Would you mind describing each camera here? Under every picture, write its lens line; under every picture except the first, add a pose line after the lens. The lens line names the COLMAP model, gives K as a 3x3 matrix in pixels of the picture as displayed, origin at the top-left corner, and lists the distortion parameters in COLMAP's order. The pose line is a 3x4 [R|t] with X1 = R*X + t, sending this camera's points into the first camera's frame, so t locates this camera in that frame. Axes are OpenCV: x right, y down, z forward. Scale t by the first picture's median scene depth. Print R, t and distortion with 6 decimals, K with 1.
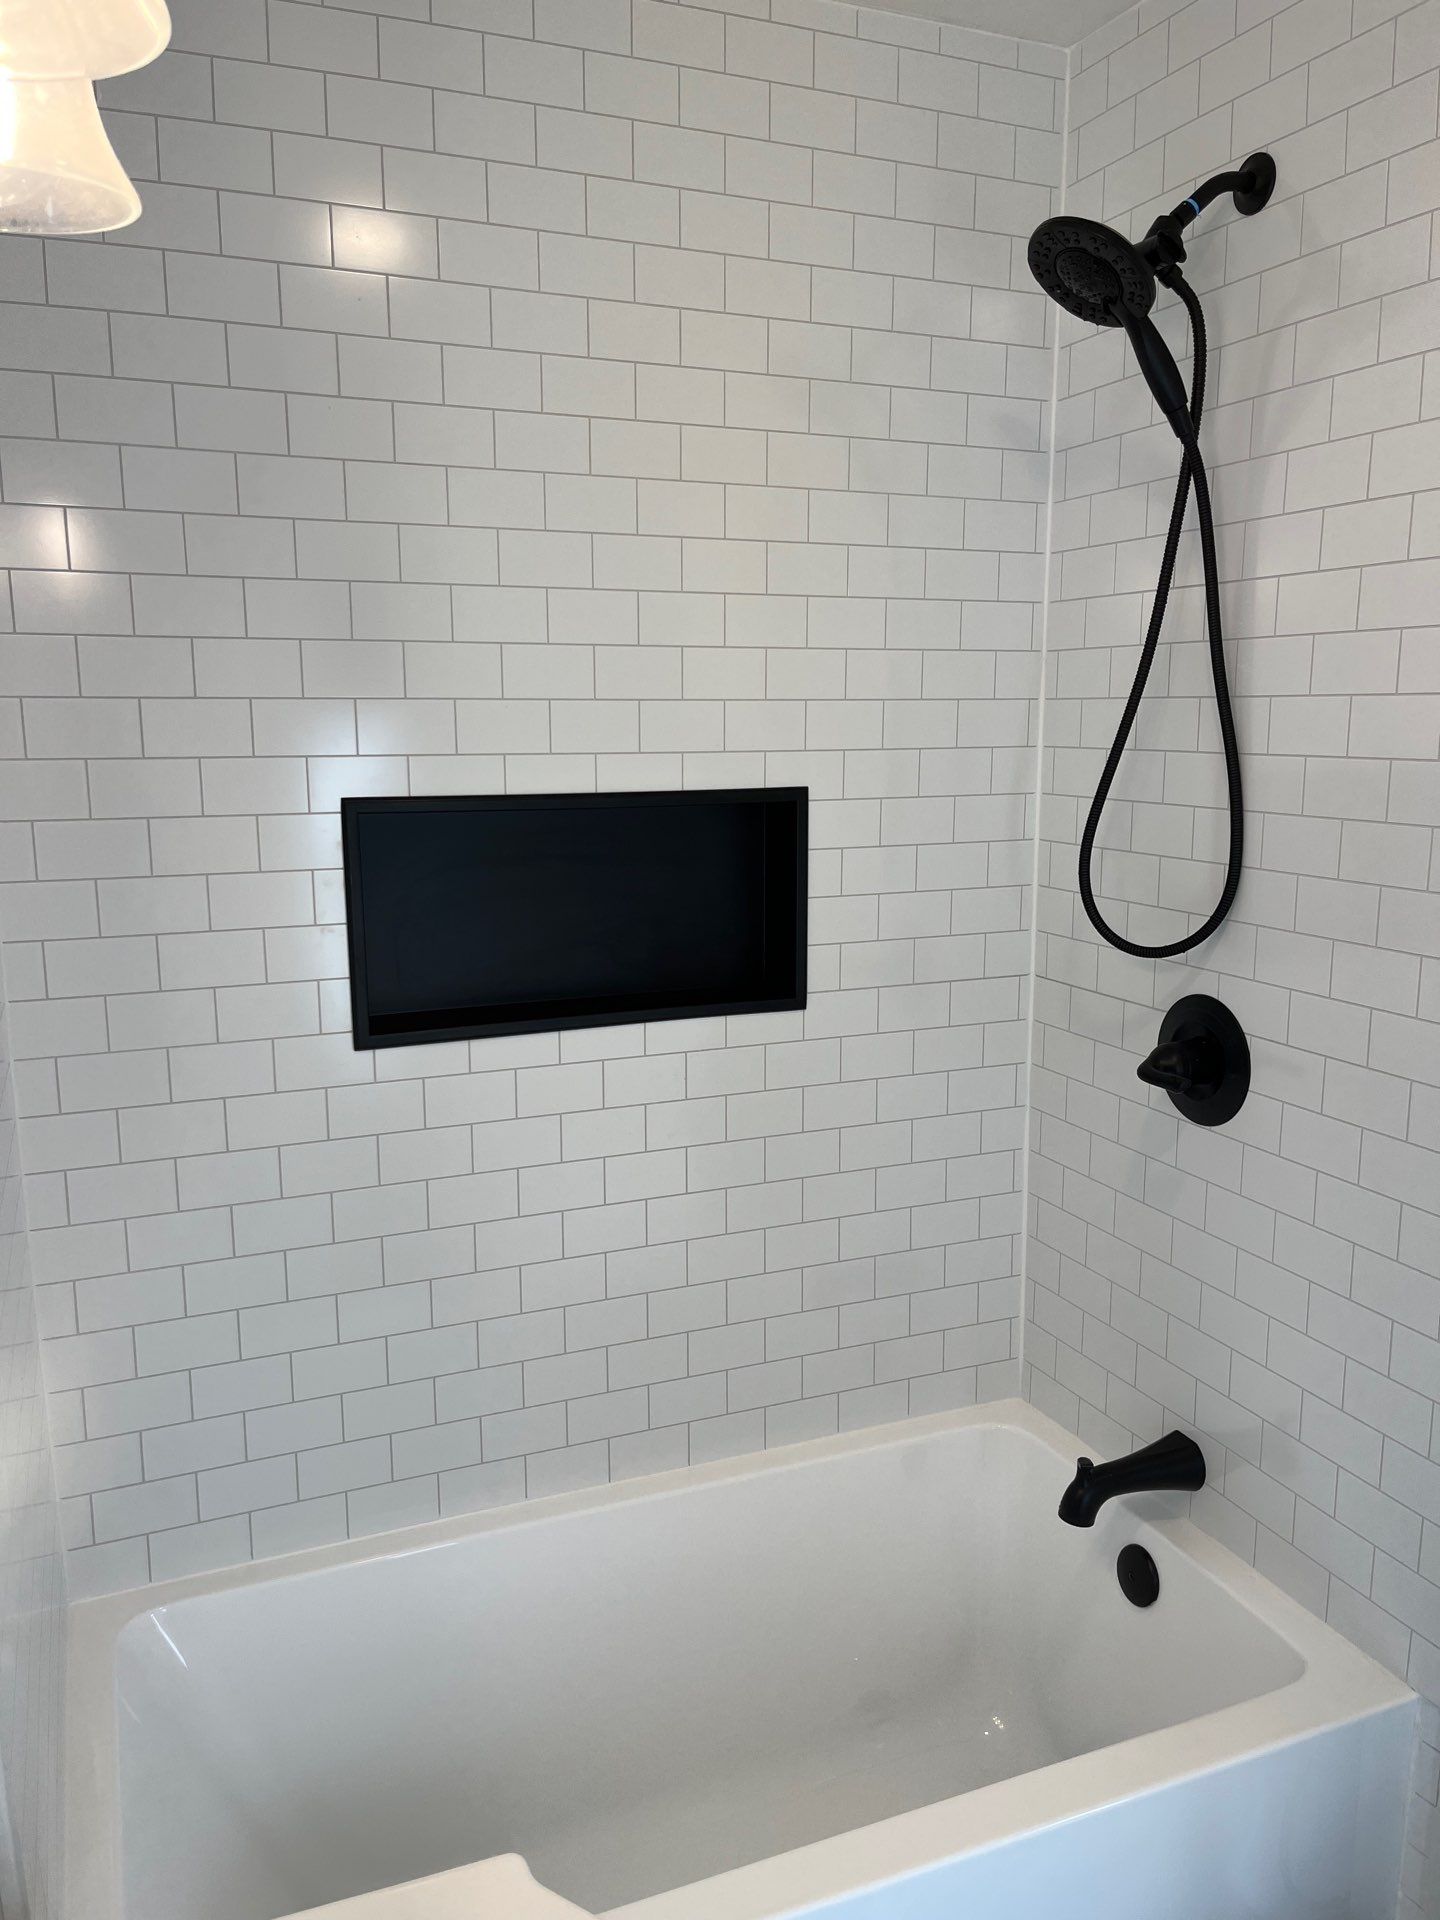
lens RADIAL K [[1451.3, 0, 731.1], [0, 1451.3, 984.0], [0, 0, 1]] dist [0.050125, -0.064841]
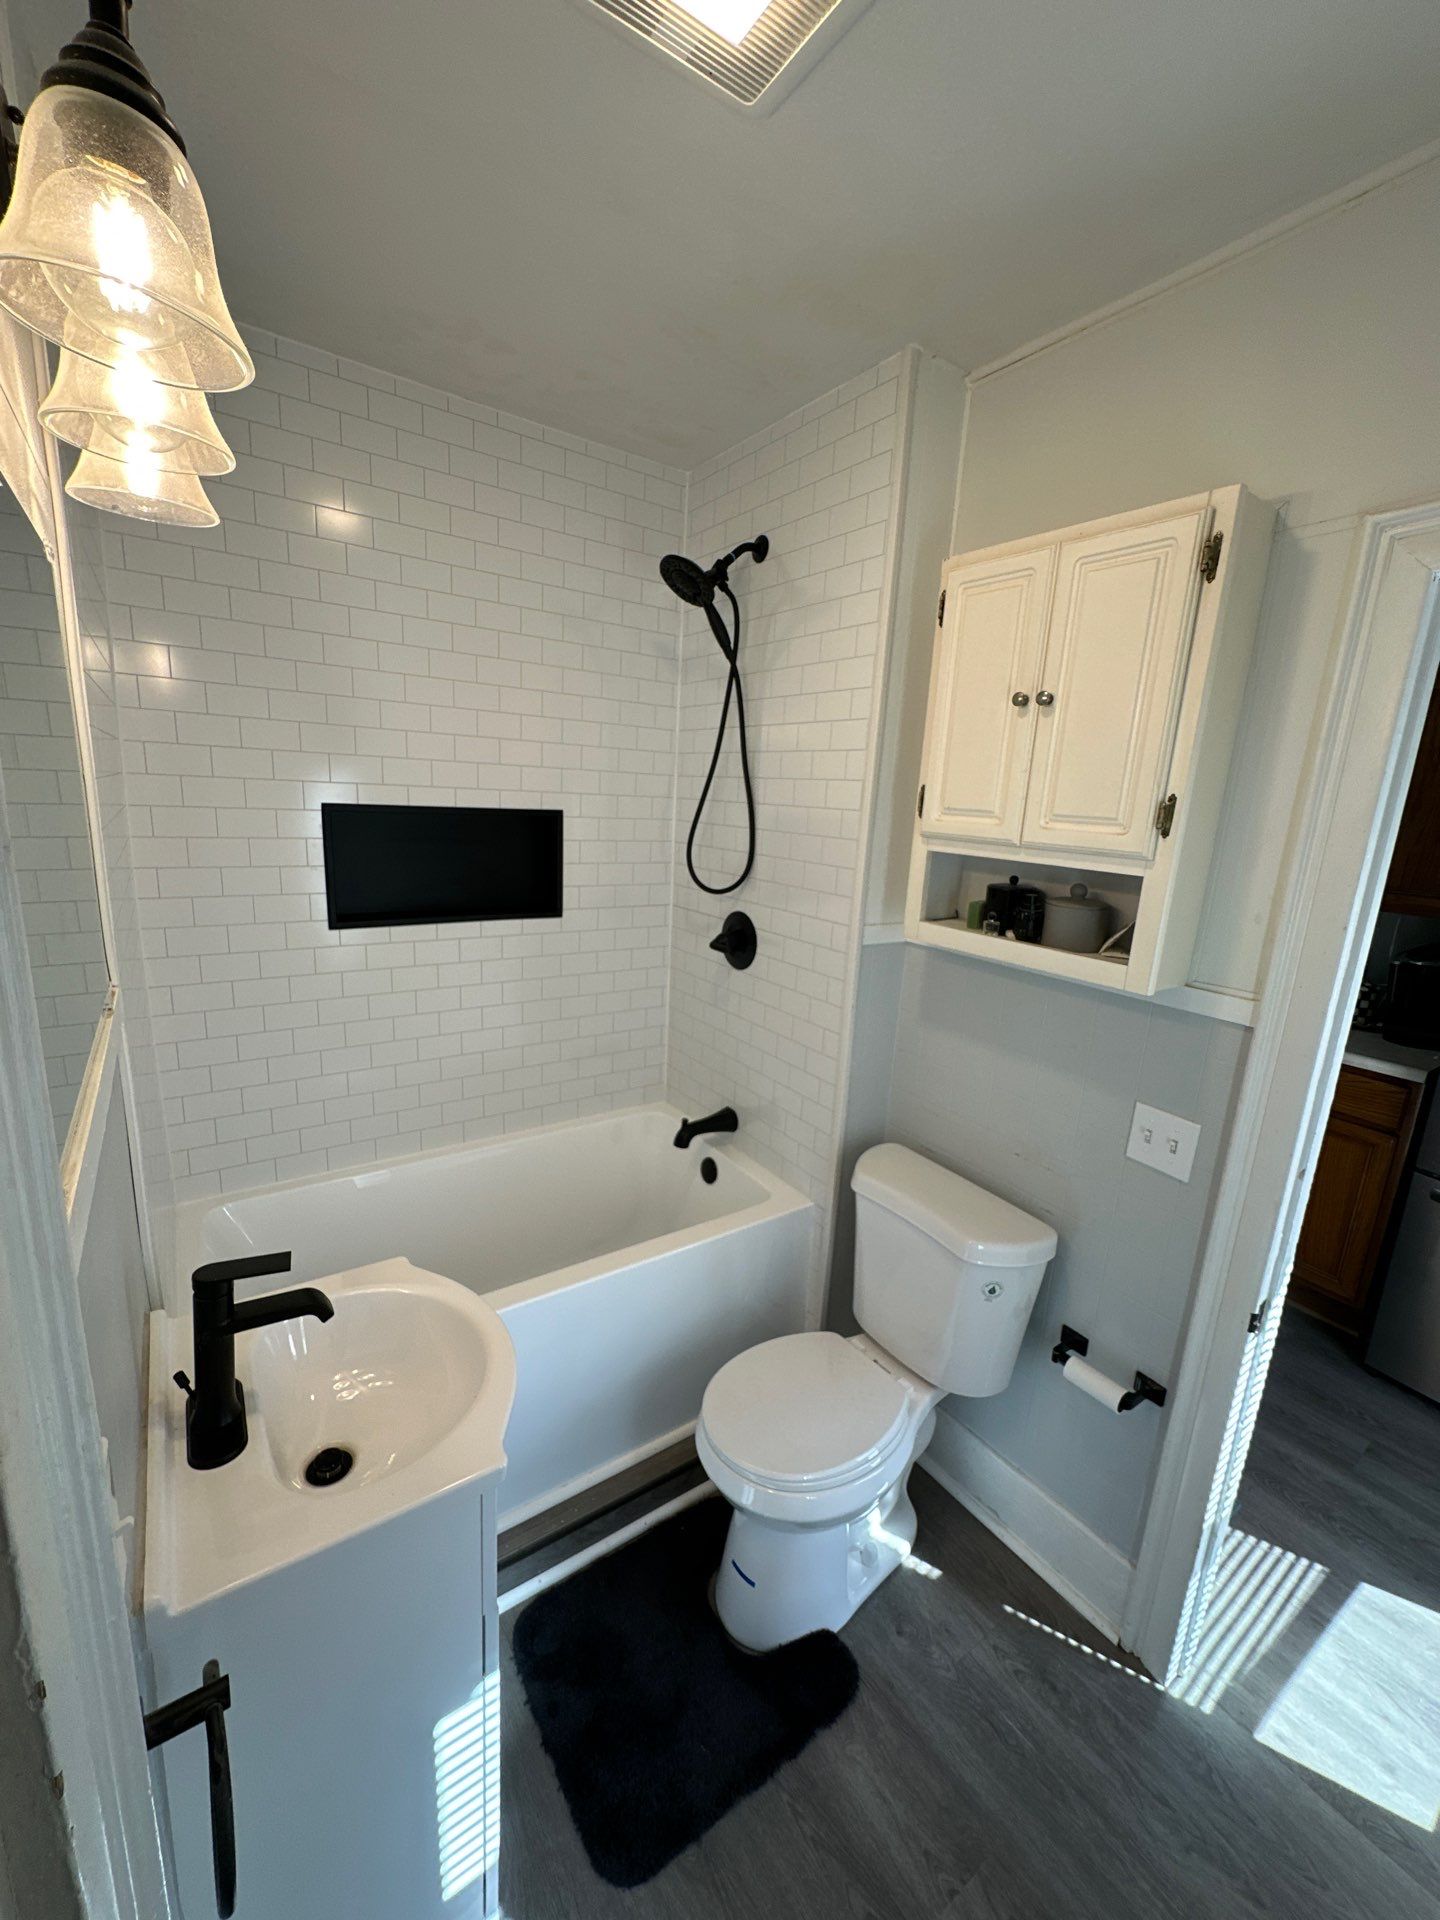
lens RADIAL K [[765.5, 0, 718.1], [0, 765.5, 963.2], [0, 0, 1]] dist [-0.001746, 0.000819]
pose [[0.978233, 0.006831, 0.207396, 0.046820], [-0.015280, 0.999116, 0.039165, 0.040366], [-0.206945, -0.041482, 0.977473, -0.144610]]
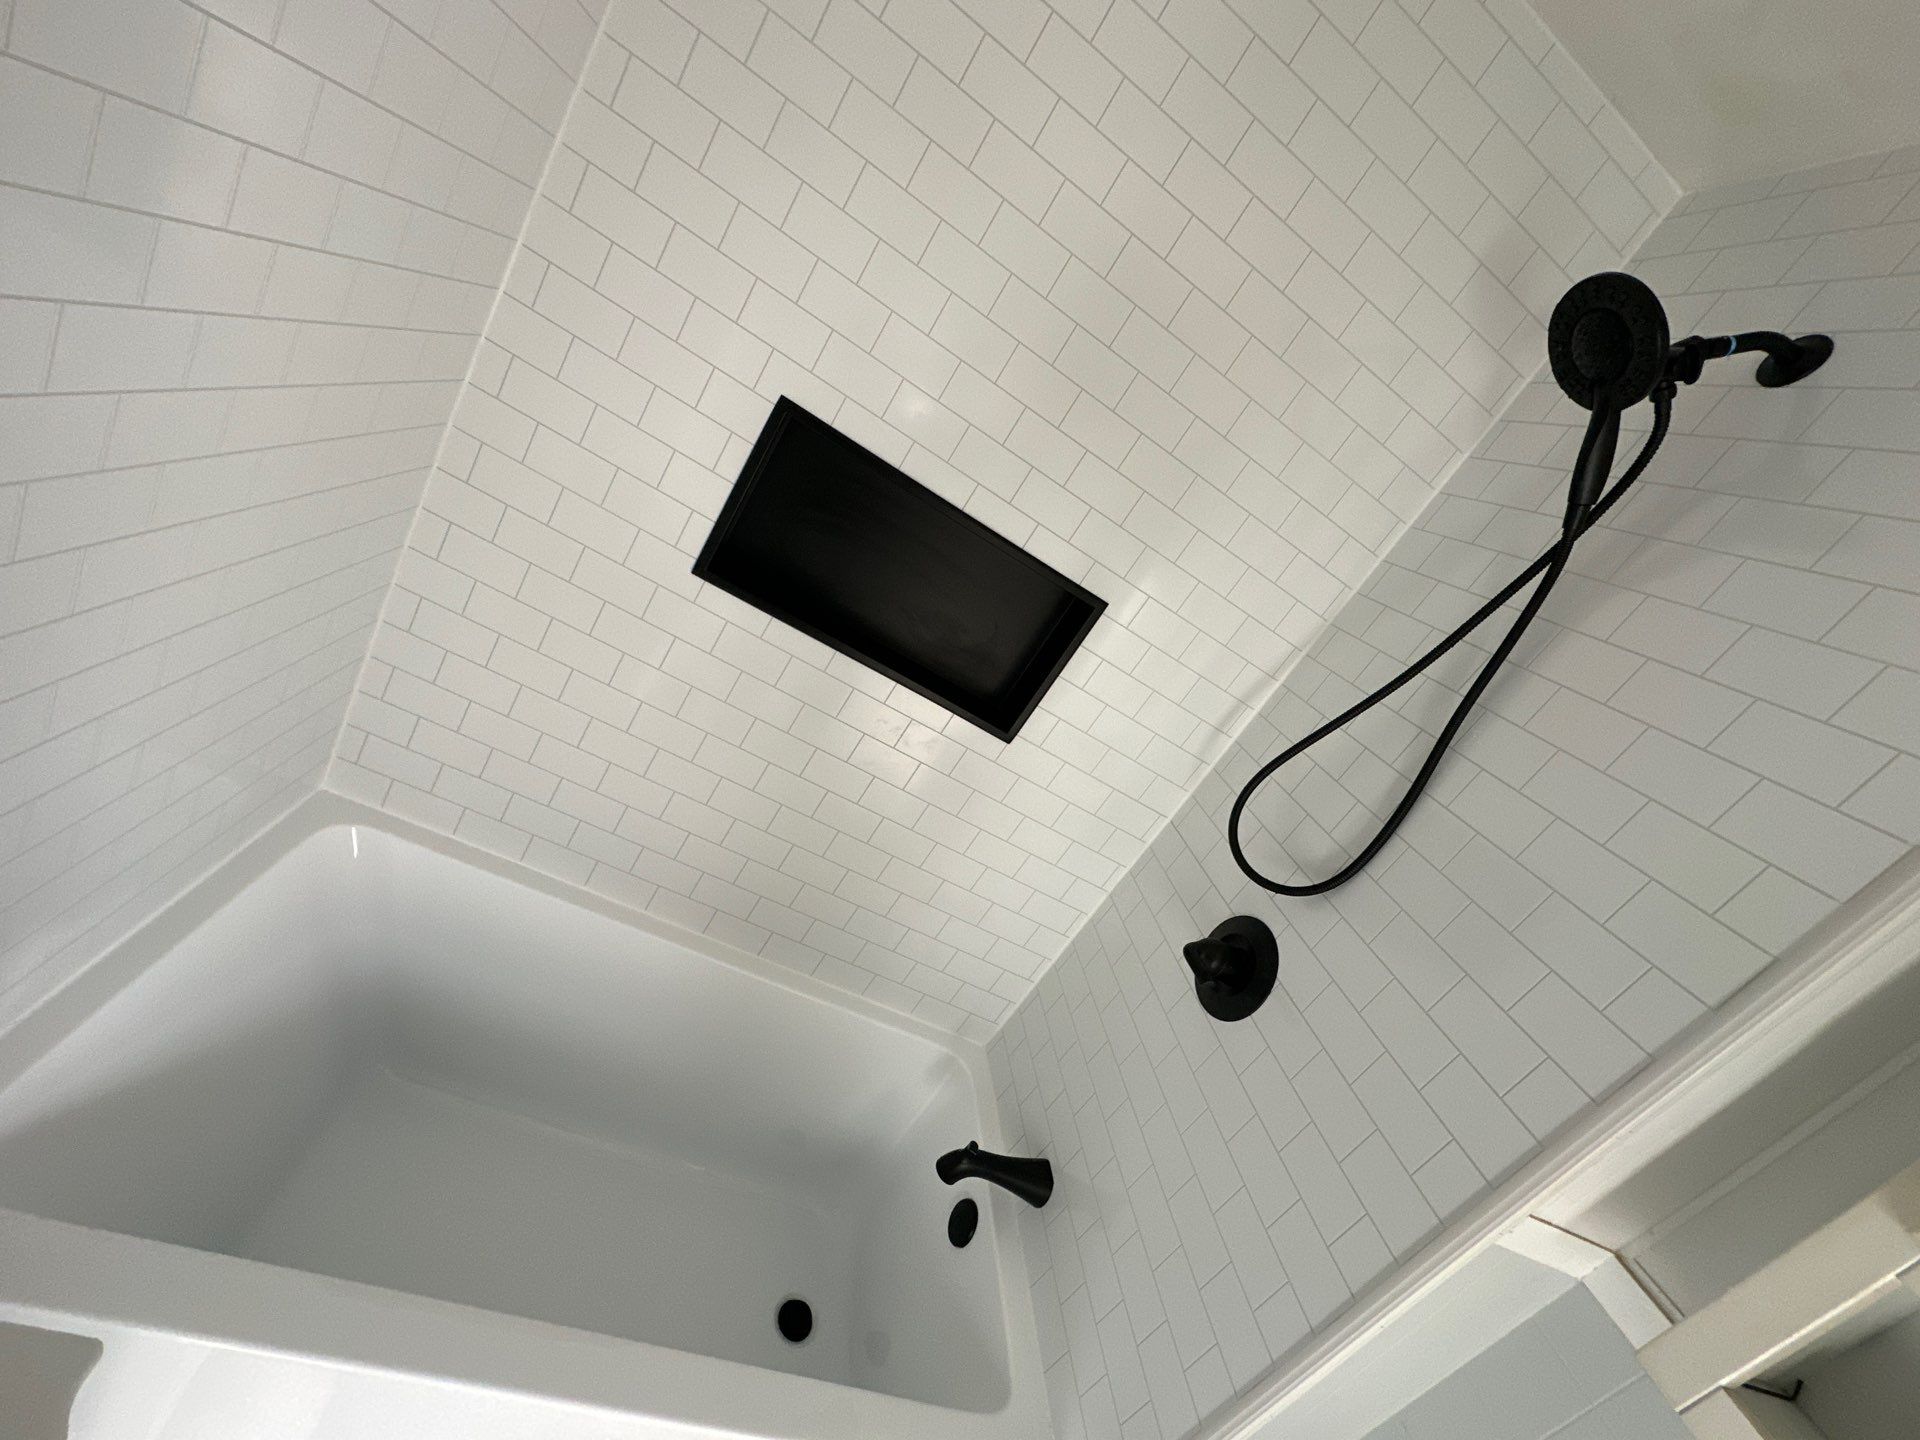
lens RADIAL K [[765.5, 0, 963.8], [0, 765.5, 729.3], [0, 0, 1]] dist [-0.001746, 0.000819]
pose [[0.812795, 0.579513, -0.059402, 0.056167], [-0.570519, 0.812477, 0.119953, -0.058119], [0.117777, -0.063607, 0.991001, 0.333145]]
